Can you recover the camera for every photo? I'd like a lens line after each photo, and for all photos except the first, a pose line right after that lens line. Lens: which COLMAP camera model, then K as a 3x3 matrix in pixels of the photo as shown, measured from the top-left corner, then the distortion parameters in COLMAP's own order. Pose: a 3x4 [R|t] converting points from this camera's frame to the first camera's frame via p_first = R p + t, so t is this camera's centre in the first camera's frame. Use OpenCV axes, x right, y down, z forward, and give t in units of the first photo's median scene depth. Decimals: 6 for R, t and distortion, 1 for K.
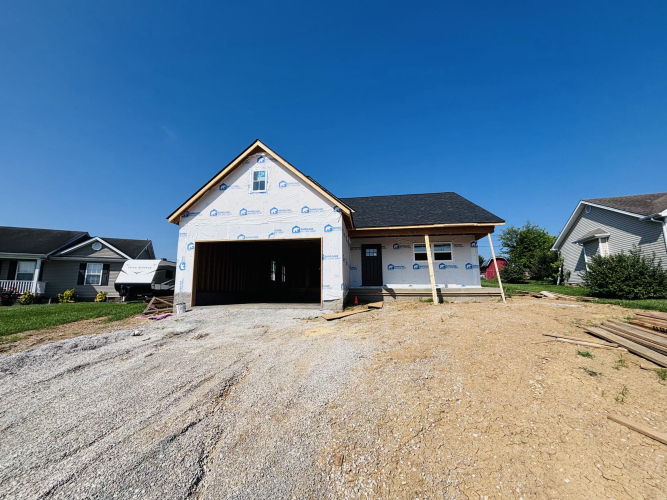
lens RADIAL K [[271.7, 0, 333.5], [0, 271.7, 251.5], [0, 0, 1]] dist [-0.002243, -0.000853]
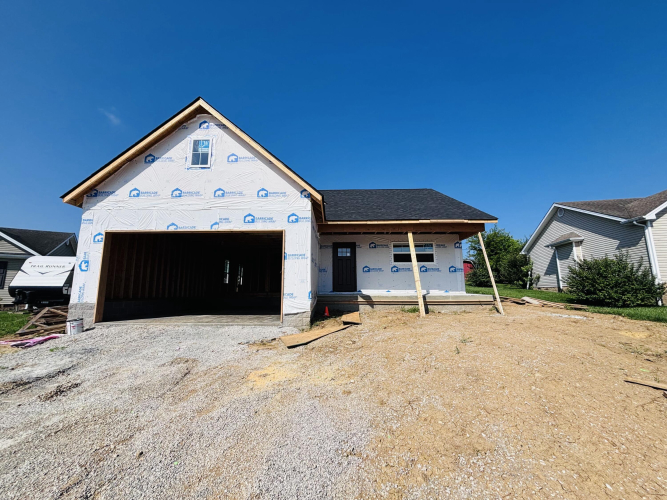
lens RADIAL K [[271.7, 0, 333.1], [0, 271.7, 250.4], [0, 0, 1]] dist [-0.002243, -0.000853]
pose [[0.992190, 0.019585, 0.123190, 0.000873], [-0.018759, 0.999793, -0.007861, 0.007601], [-0.123318, 0.005489, 0.992352, 0.211410]]
